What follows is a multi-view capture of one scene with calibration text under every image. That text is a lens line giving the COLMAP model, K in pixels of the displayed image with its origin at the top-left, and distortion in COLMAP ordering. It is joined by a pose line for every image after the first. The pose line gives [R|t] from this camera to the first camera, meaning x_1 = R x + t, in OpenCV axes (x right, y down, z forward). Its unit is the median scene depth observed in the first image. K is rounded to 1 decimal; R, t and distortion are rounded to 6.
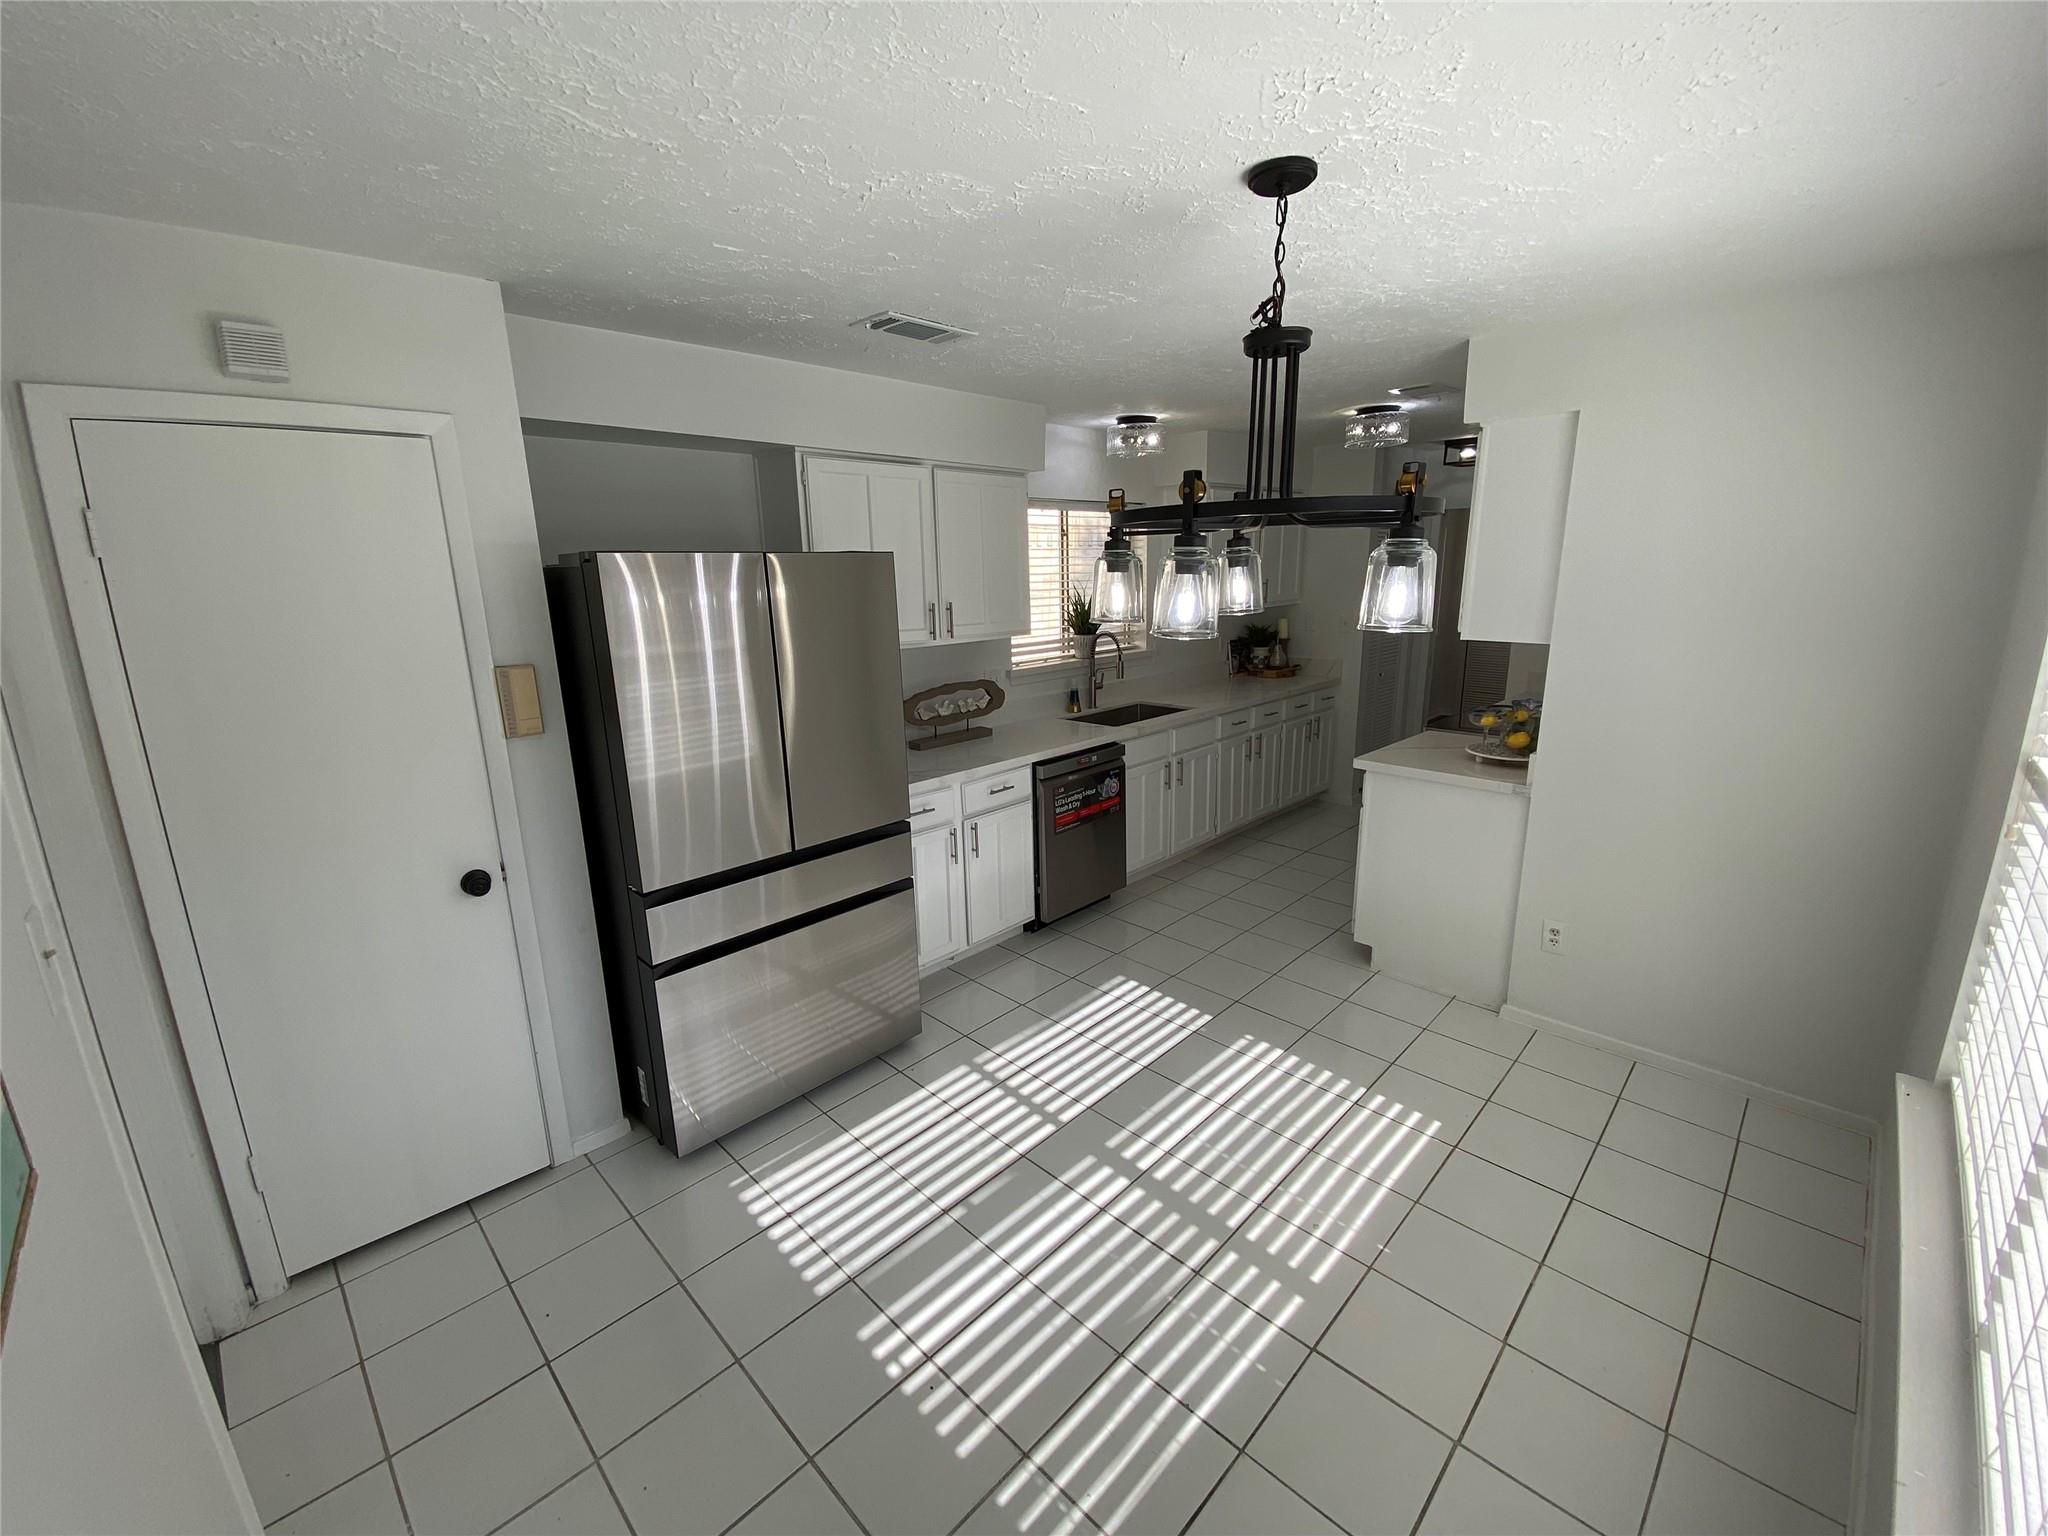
lens RADIAL K [[841.4, 0, 1019.5], [0, 841.4, 759.1], [0, 0, 1]] dist [-0.003118, -0.000535]
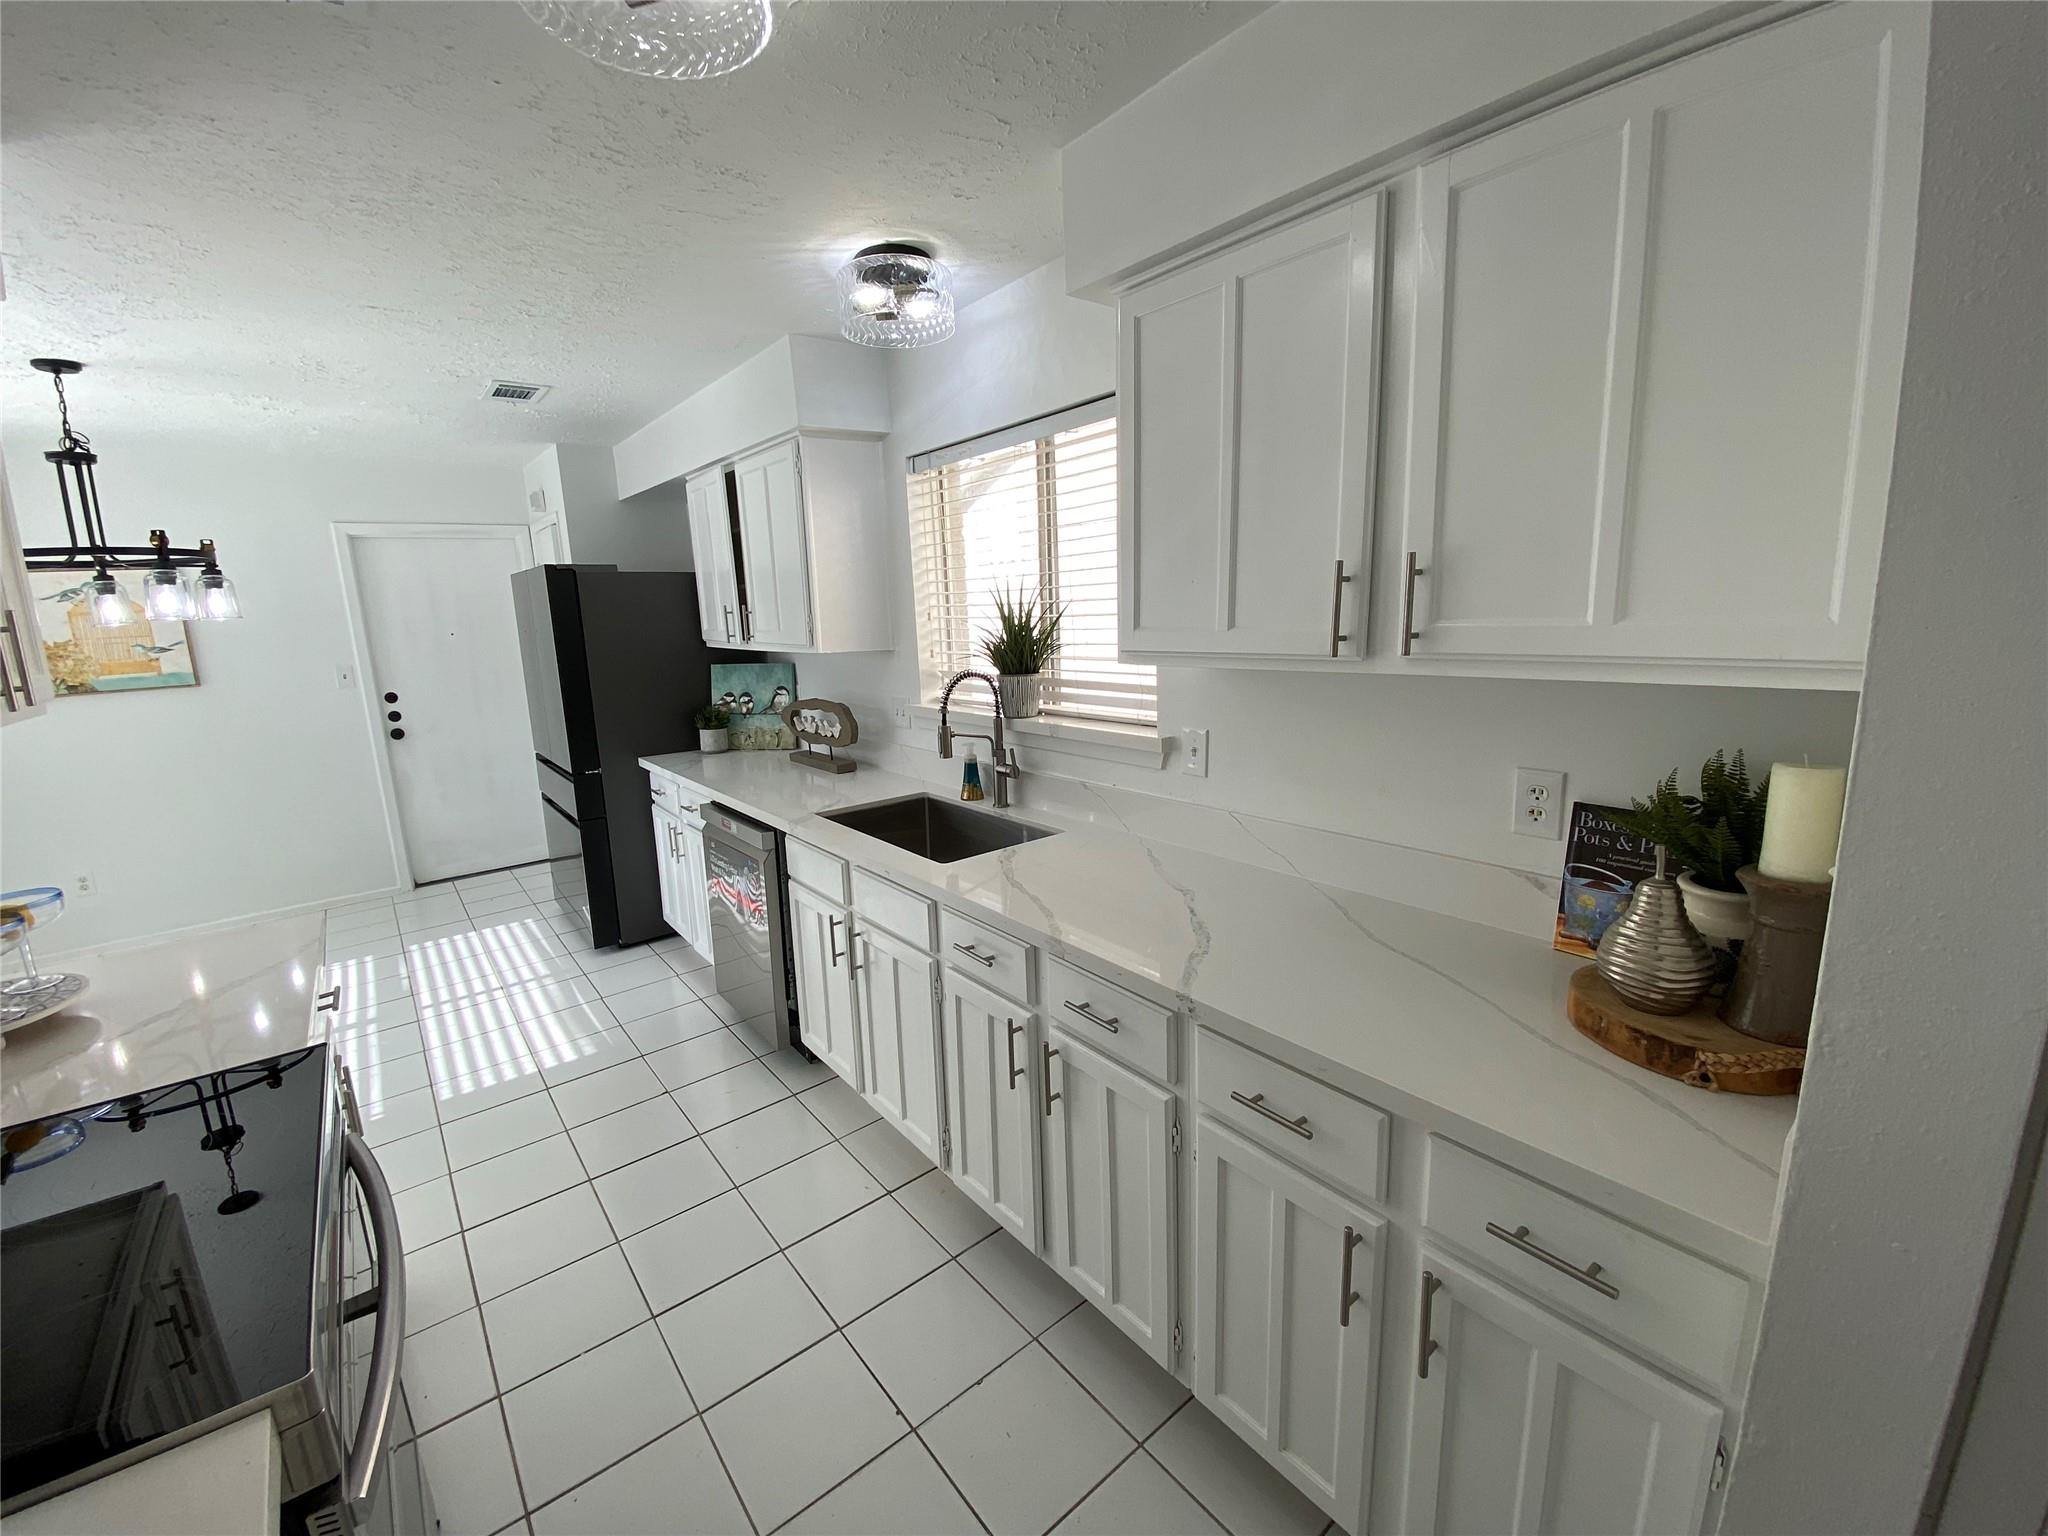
lens RADIAL K [[841.4, 0, 1019.5], [0, 841.4, 759.1], [0, 0, 1]] dist [-0.003118, -0.000535]
pose [[-0.110499, 0.206935, -0.972095, 1.016188], [-0.197978, 0.953900, 0.225566, -0.363700], [0.973958, 0.217378, -0.064436, 1.715346]]
